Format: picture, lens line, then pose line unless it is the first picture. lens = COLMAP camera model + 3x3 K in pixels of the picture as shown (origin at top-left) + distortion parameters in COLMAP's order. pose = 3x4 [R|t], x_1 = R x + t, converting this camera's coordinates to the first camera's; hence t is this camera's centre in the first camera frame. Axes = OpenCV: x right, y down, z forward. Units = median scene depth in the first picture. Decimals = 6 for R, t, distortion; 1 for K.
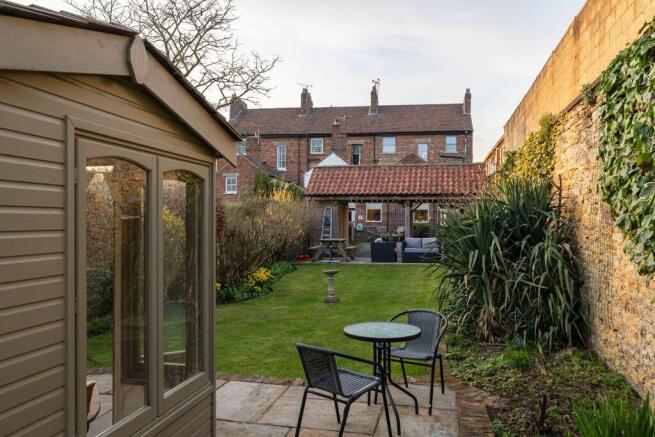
lens RADIAL K [[495.8, 0, 327.6], [0, 495.8, 218.1], [0, 0, 1]] dist [0.001085, 0.000231]
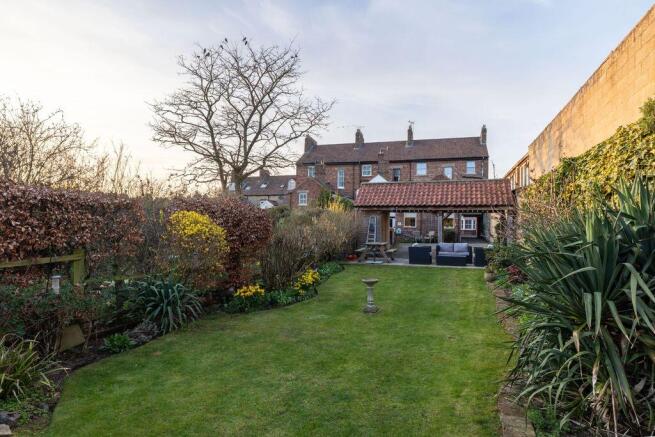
lens RADIAL K [[338.9, 0, 326.7], [0, 338.9, 217.9], [0, 0, 1]] dist [-0.001196, -0.000003]
pose [[0.989667, 0.006386, -0.143243, 0.007458], [-0.008327, 0.999881, -0.012957, -0.004893], [0.143144, 0.014016, 0.989603, 0.136038]]
